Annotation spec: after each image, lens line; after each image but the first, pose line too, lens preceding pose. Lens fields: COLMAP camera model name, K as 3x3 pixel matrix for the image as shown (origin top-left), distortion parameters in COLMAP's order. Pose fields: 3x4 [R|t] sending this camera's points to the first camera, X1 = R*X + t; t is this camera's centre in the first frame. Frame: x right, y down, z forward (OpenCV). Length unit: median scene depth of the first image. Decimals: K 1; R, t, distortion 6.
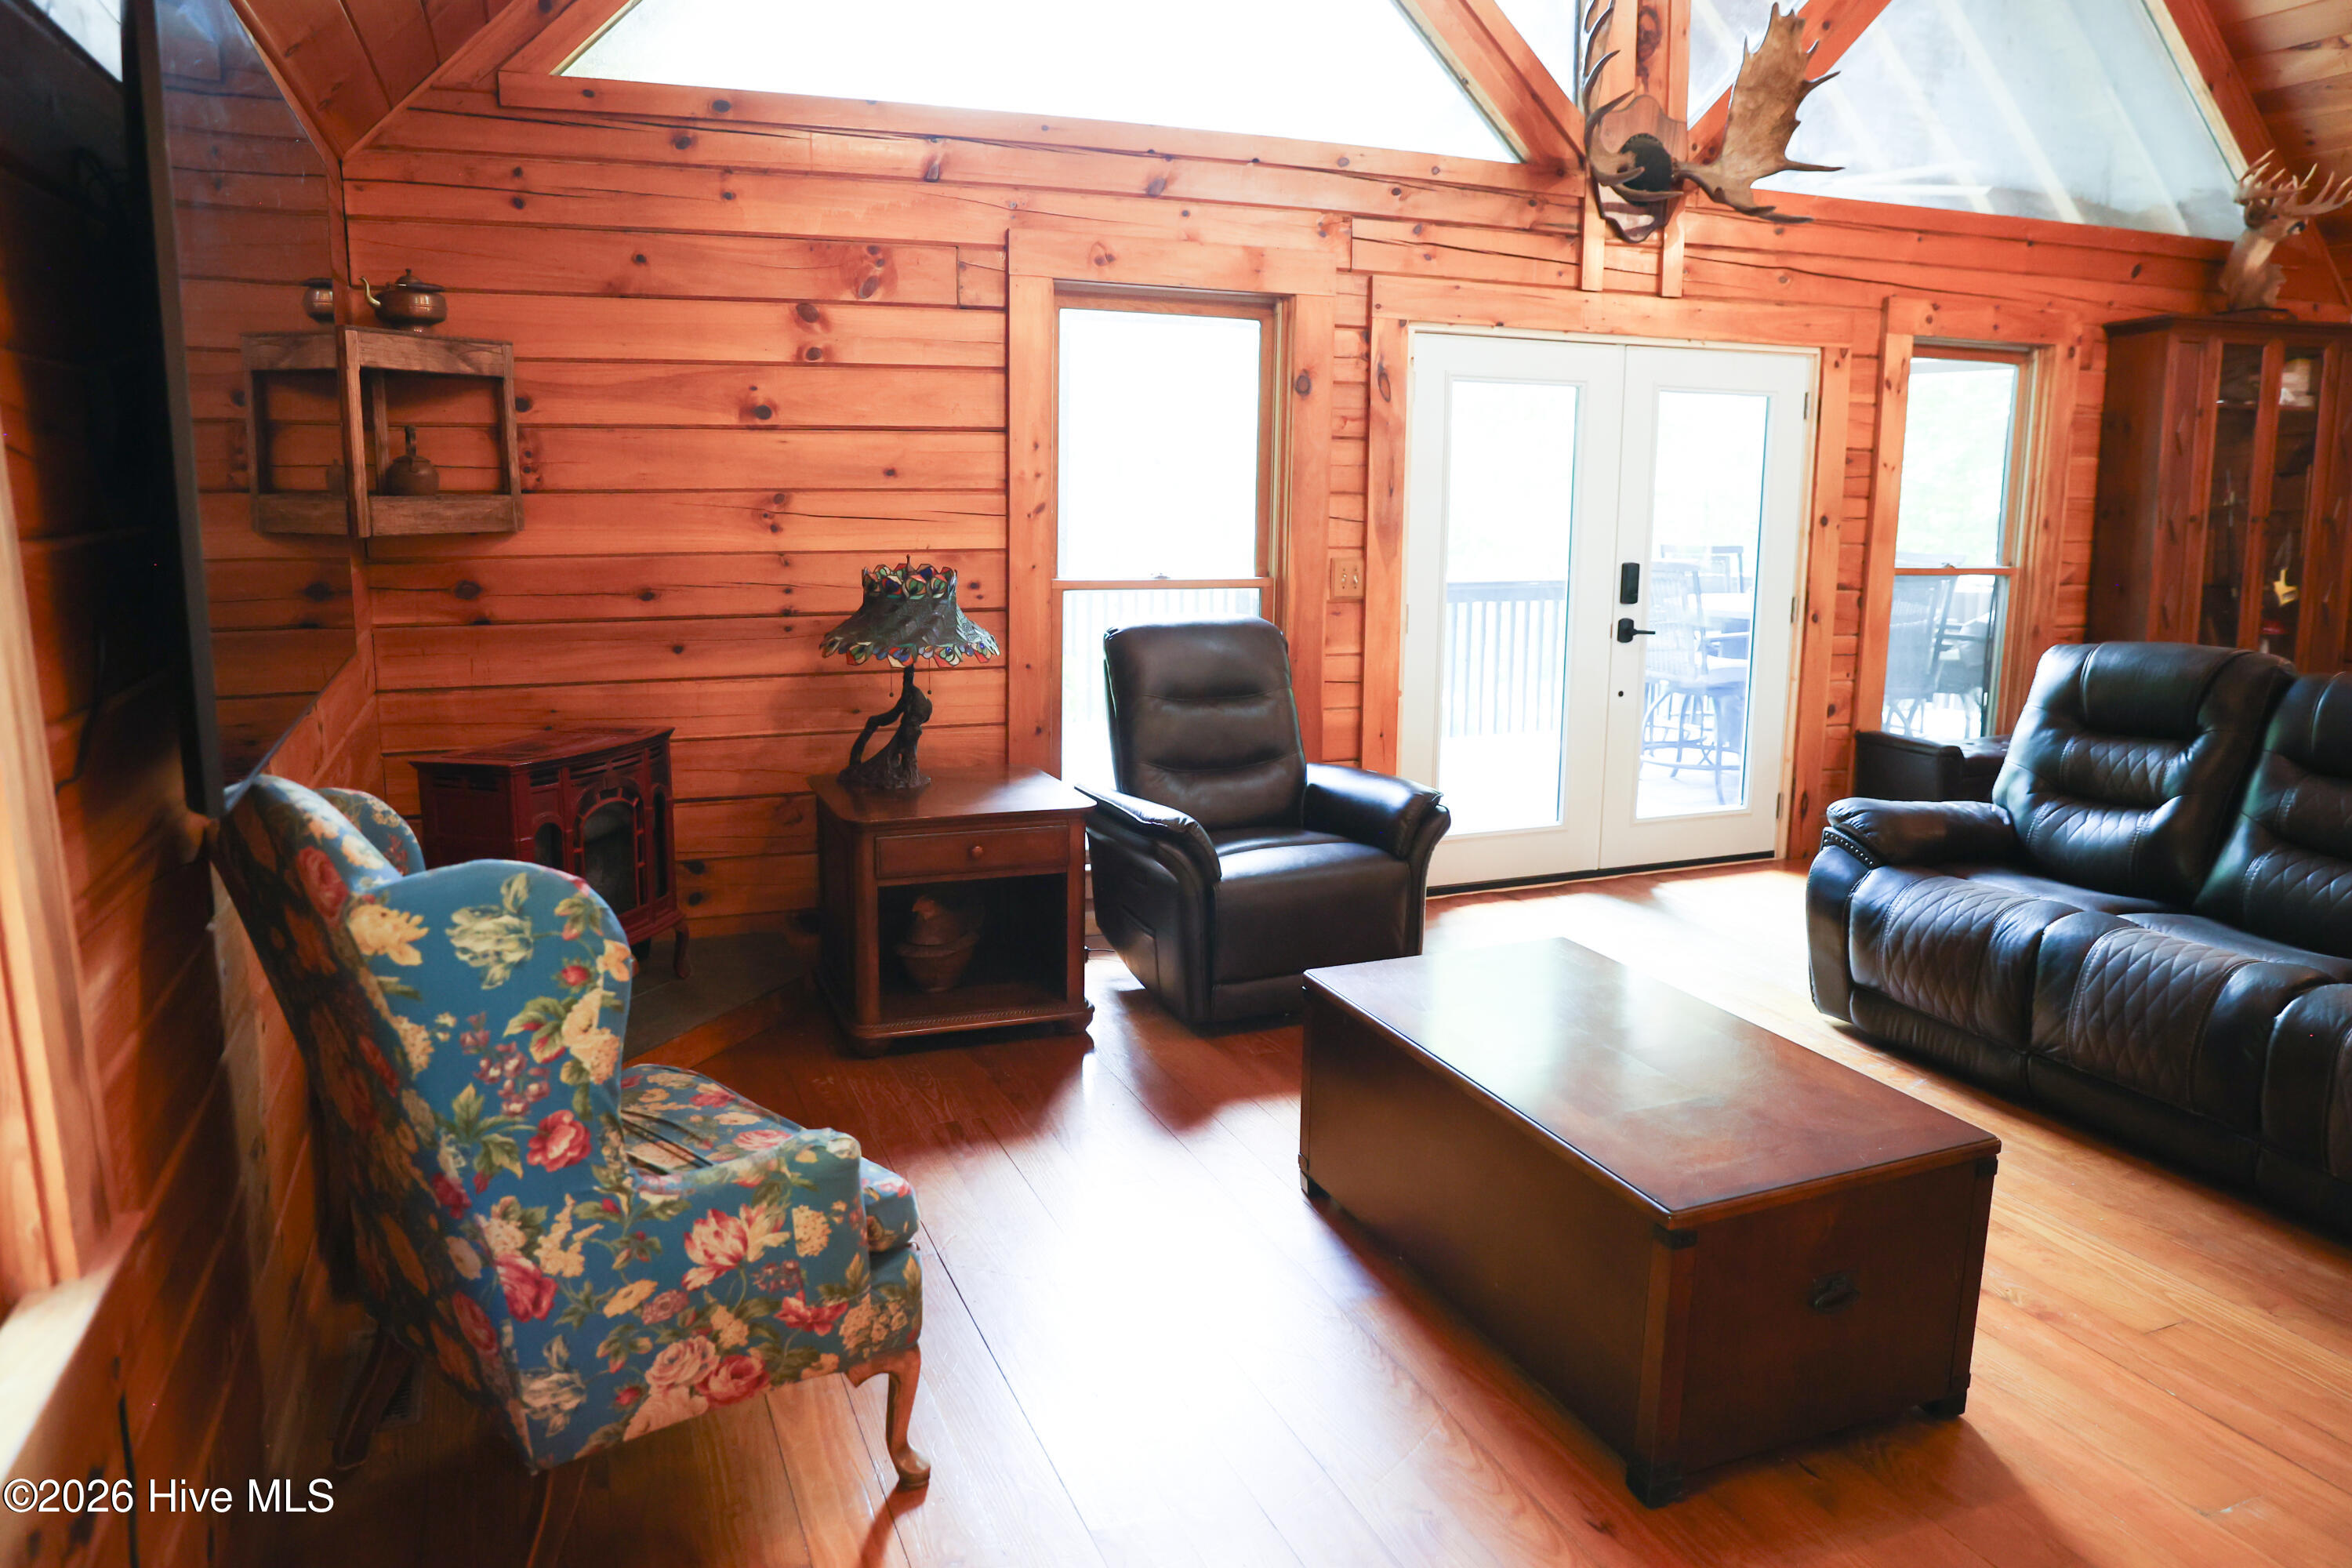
lens RADIAL K [[1611.0, 0, 1177.1], [0, 1611.0, 774.2], [0, 0, 1]] dist [-0.112869, 0.086536]
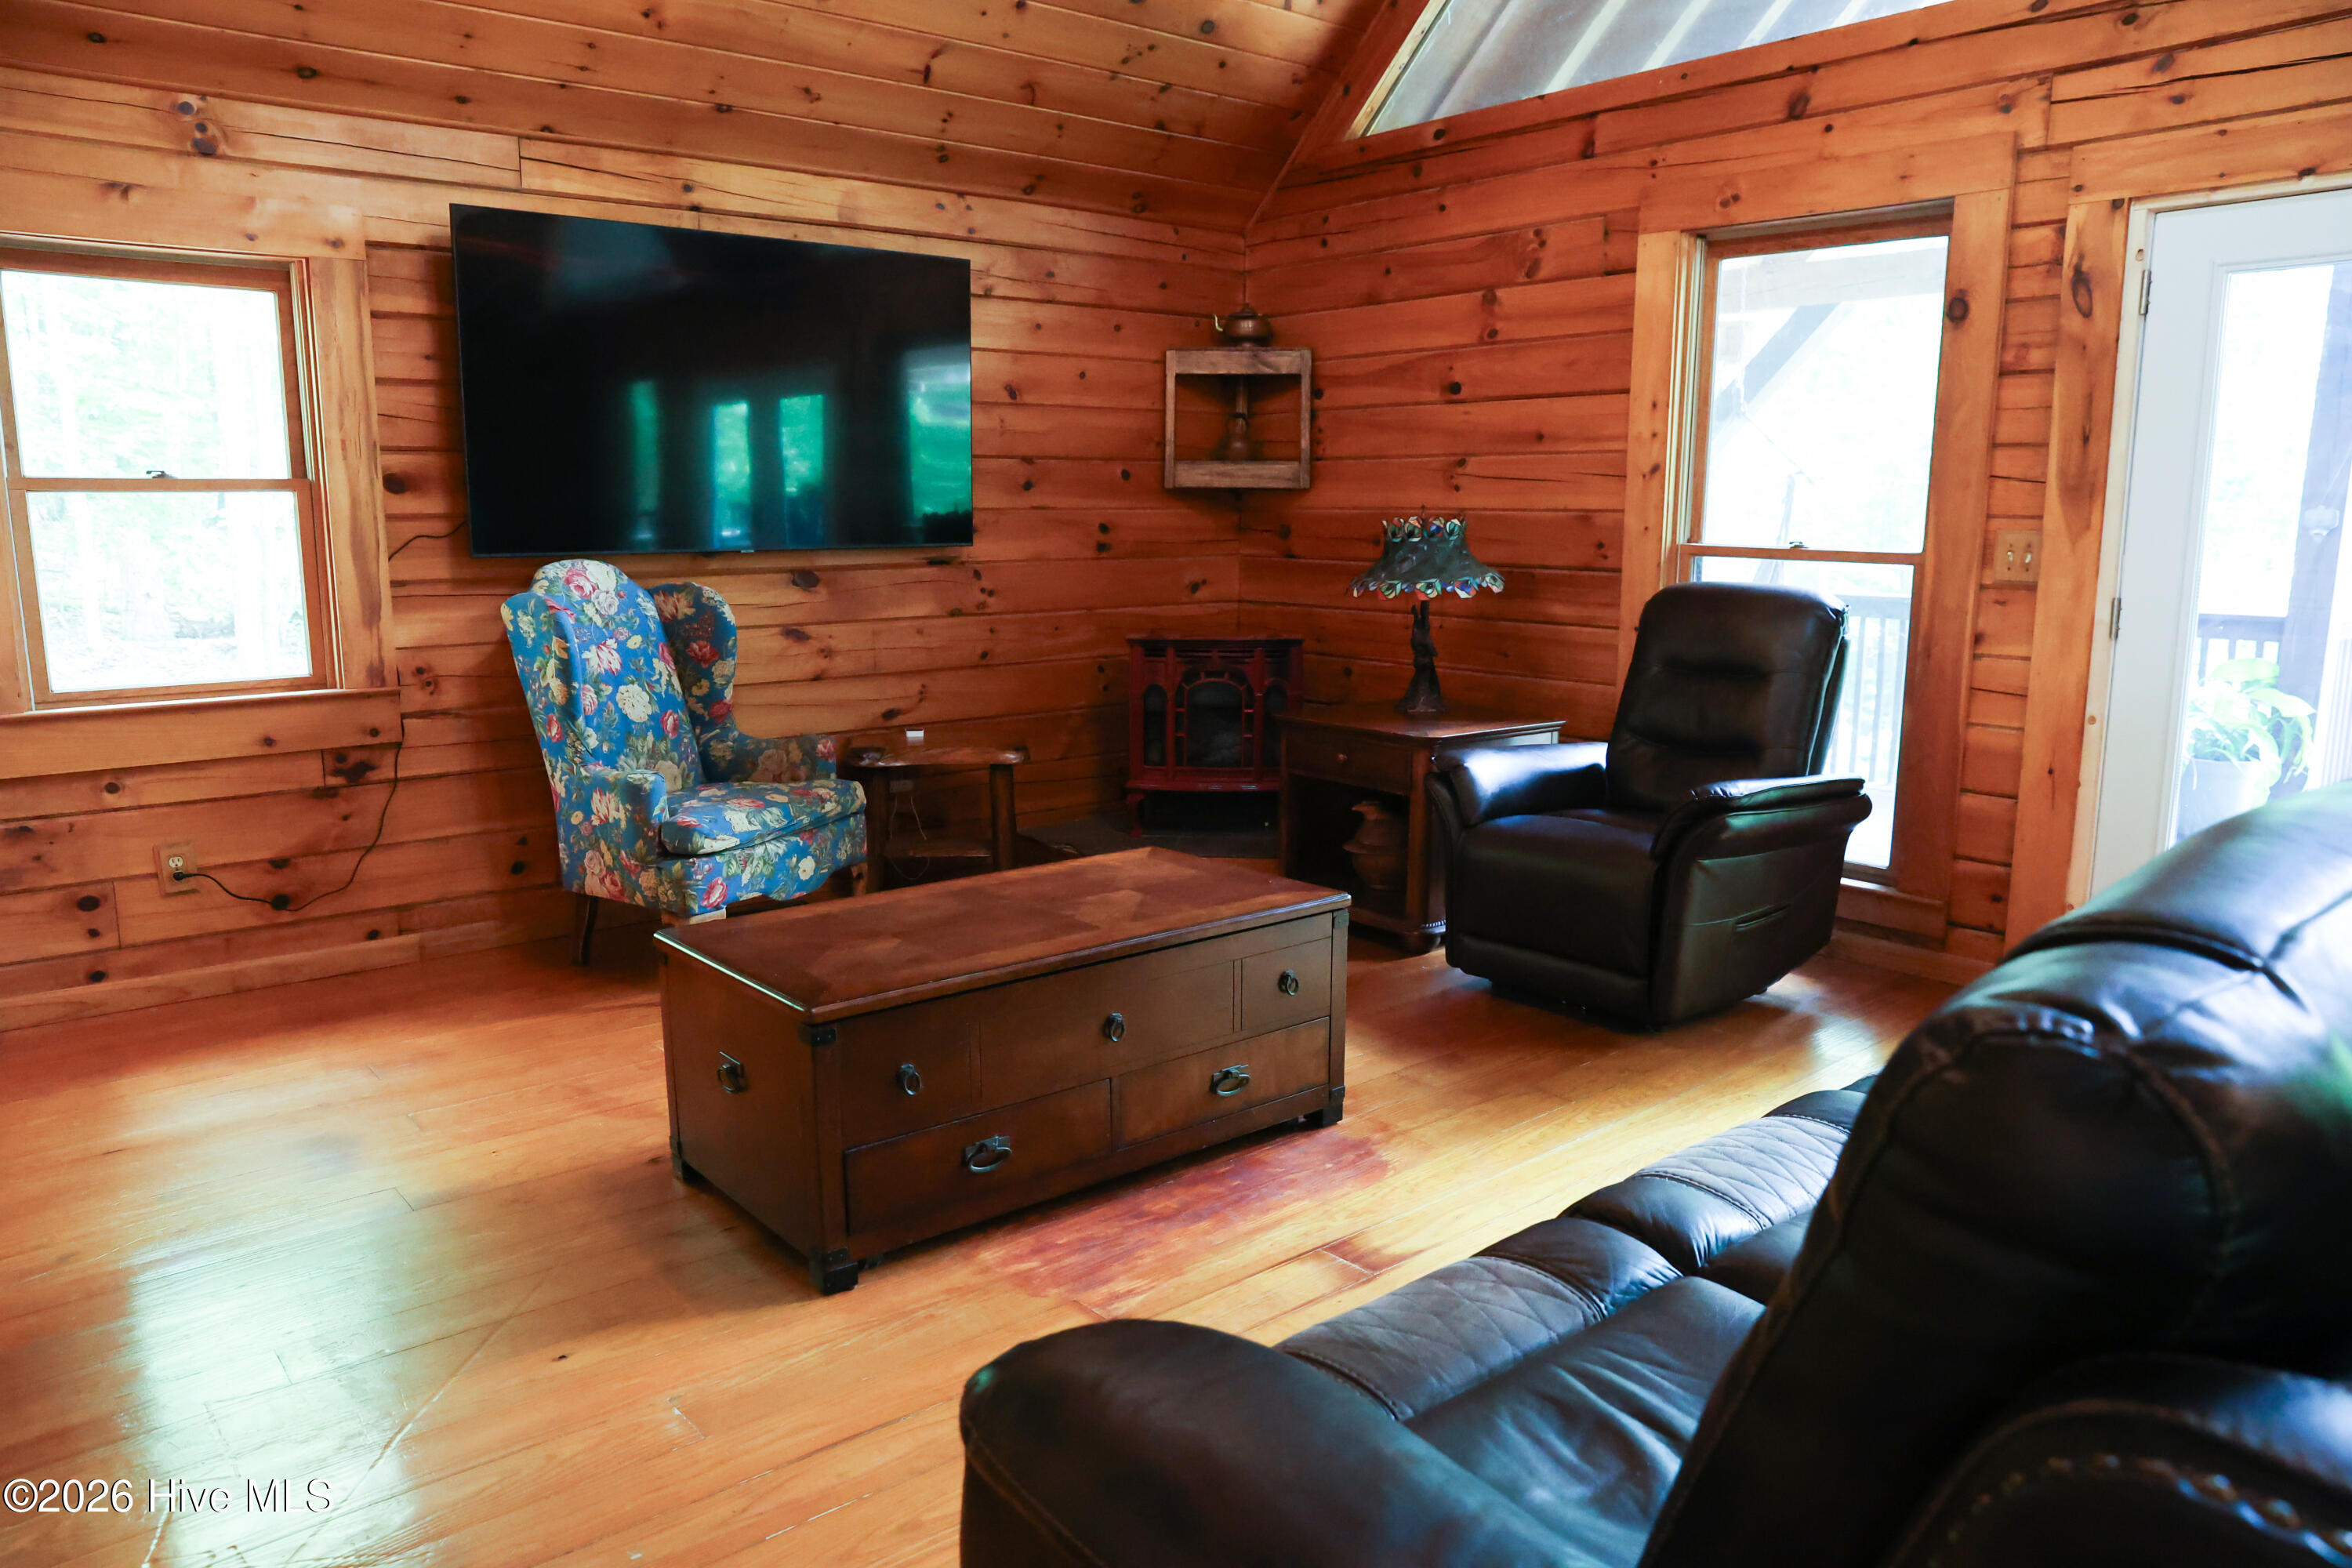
lens RADIAL K [[1596.4, 0, 1189.0], [0, 1596.4, 791.7], [0, 0, 1]] dist [-0.108345, 0.082999]
pose [[0.312169, 0.156814, -0.936995, 0.696771], [-0.173967, 0.979042, 0.105892, -0.022773], [0.933963, 0.129950, 0.332907, 0.402400]]
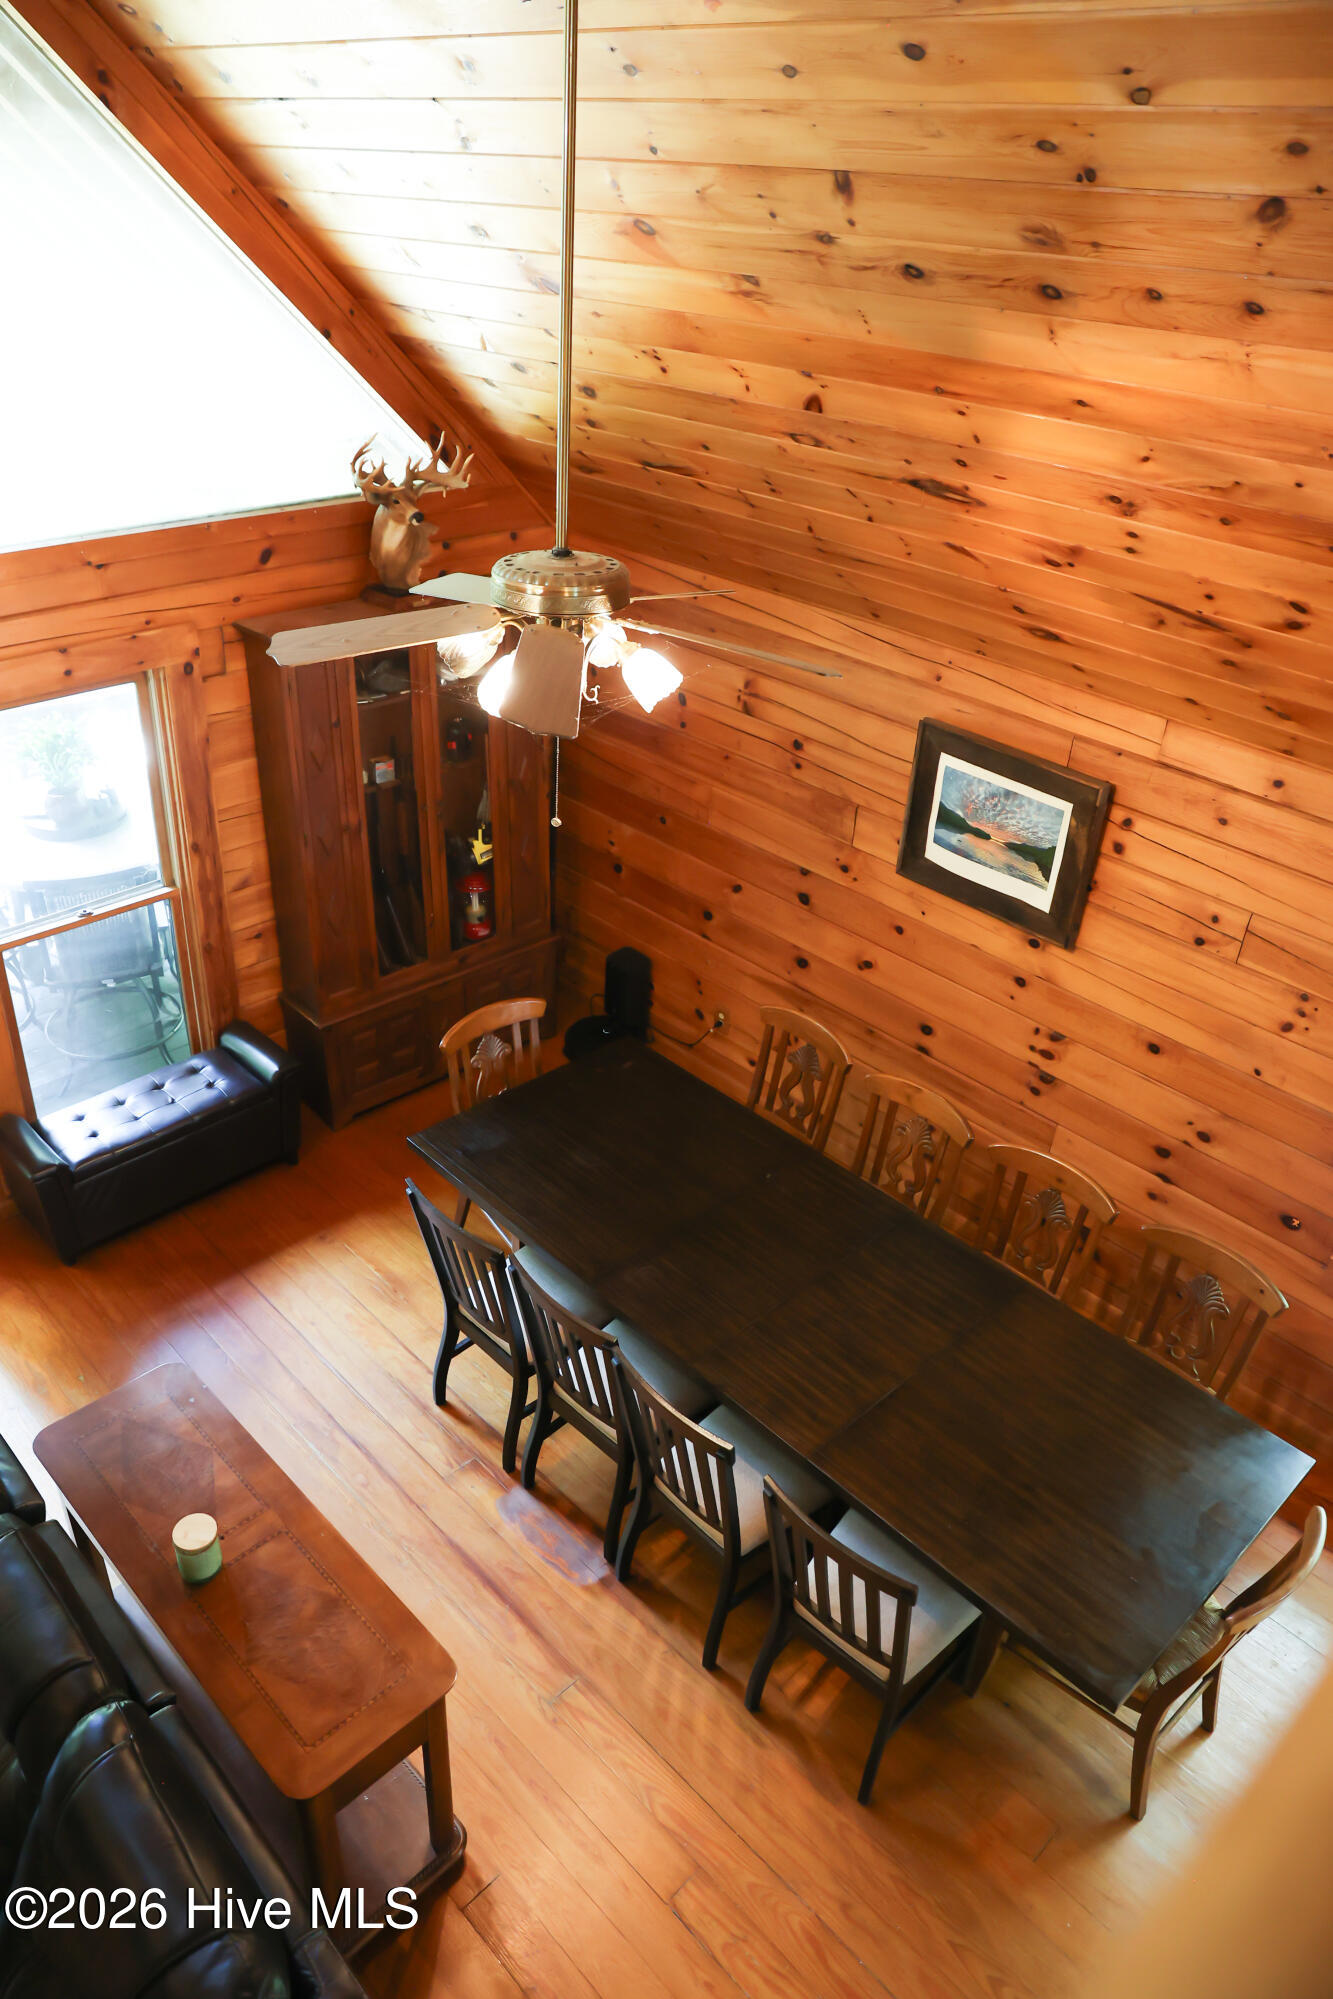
lens RADIAL K [[1377.7, 0, 643.8], [0, 1377.7, 981.3], [0, 0, 1]] dist [-0.113912, 0.087961]
pose [[0.928302, -0.162265, 0.334552, 0.636887], [0.033431, 0.932533, 0.359534, -0.451469], [-0.370321, -0.322572, 0.871097, 0.208192]]
